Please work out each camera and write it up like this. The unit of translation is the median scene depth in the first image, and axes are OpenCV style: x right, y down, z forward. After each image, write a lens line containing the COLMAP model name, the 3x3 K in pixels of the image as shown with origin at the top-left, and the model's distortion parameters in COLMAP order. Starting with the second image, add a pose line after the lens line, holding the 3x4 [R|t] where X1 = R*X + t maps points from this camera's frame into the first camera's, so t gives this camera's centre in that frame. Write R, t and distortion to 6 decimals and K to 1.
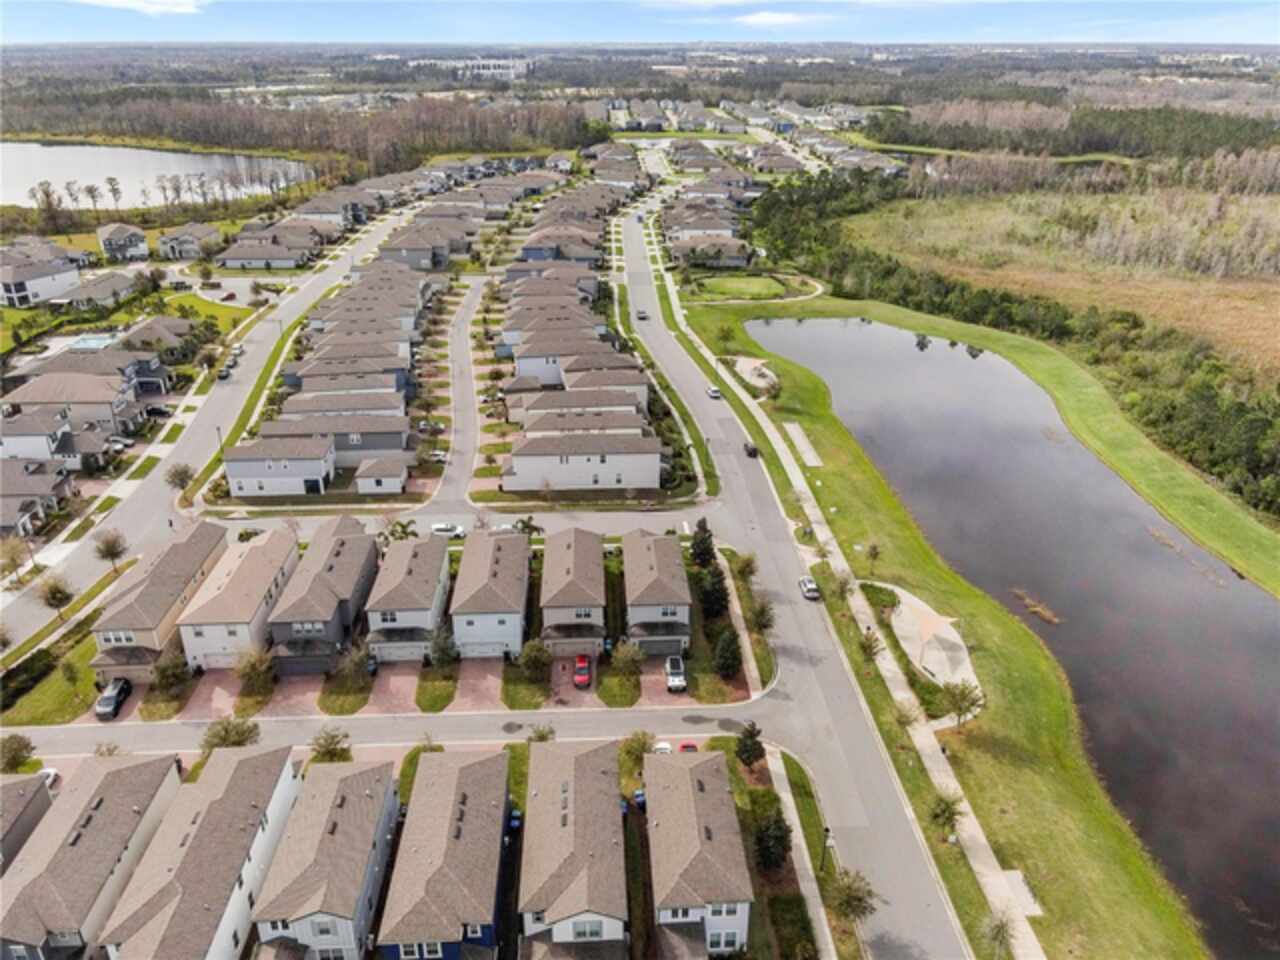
lens RADIAL K [[895.5, 0, 640.0], [0, 895.5, 480.0], [0, 0, 1]] dist [0.002827, 0.001628]
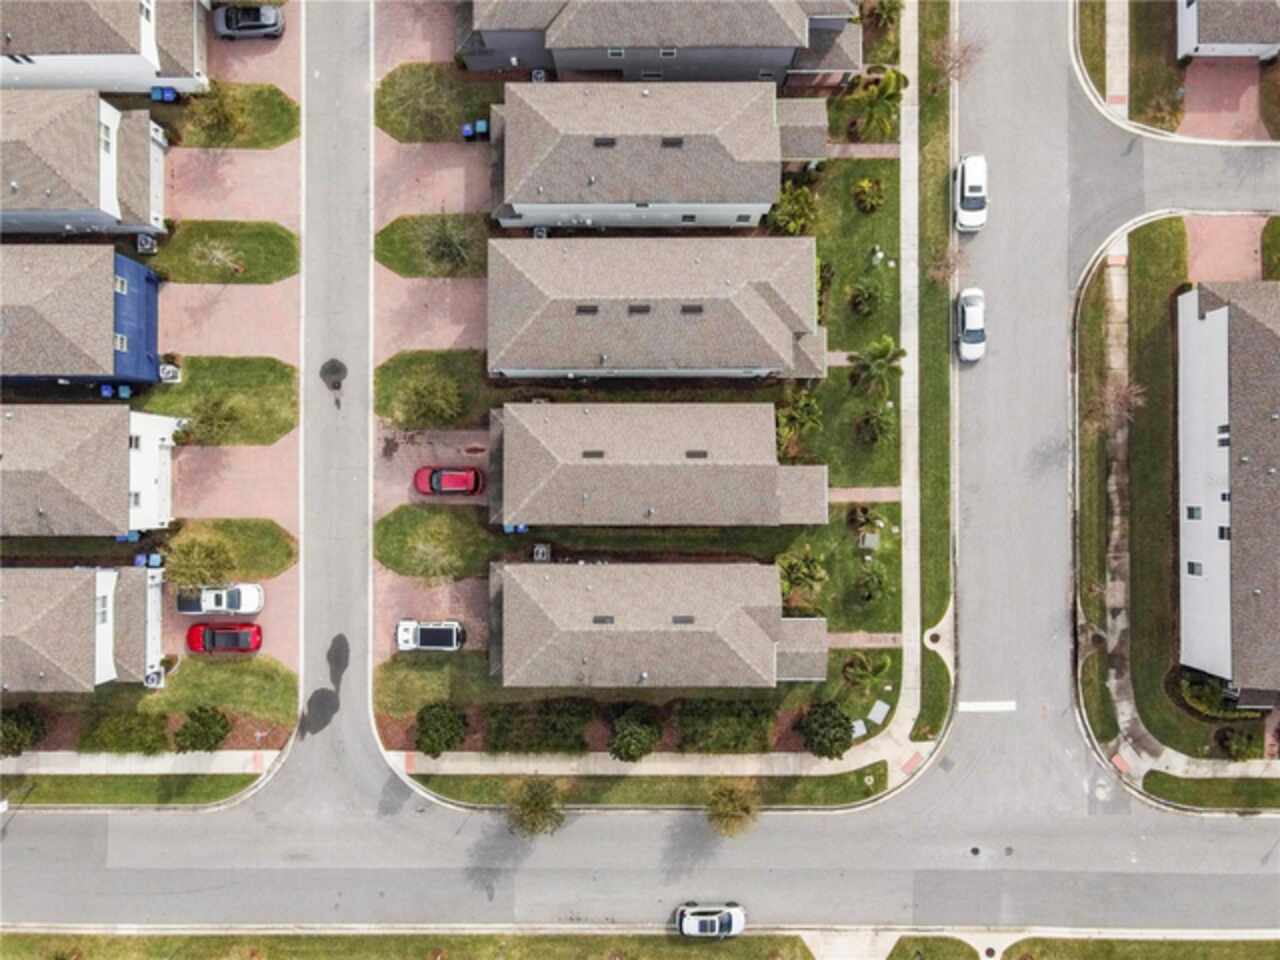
lens RADIAL K [[895.5, 0, 640.0], [0, 895.5, 480.0], [0, 0, 1]] dist [0.002827, 0.001628]
pose [[-0.058214, 0.998199, -0.014486, -0.034535], [-0.432188, -0.012119, 0.901702, -0.206981], [0.899903, 0.058752, 0.432115, 0.462755]]
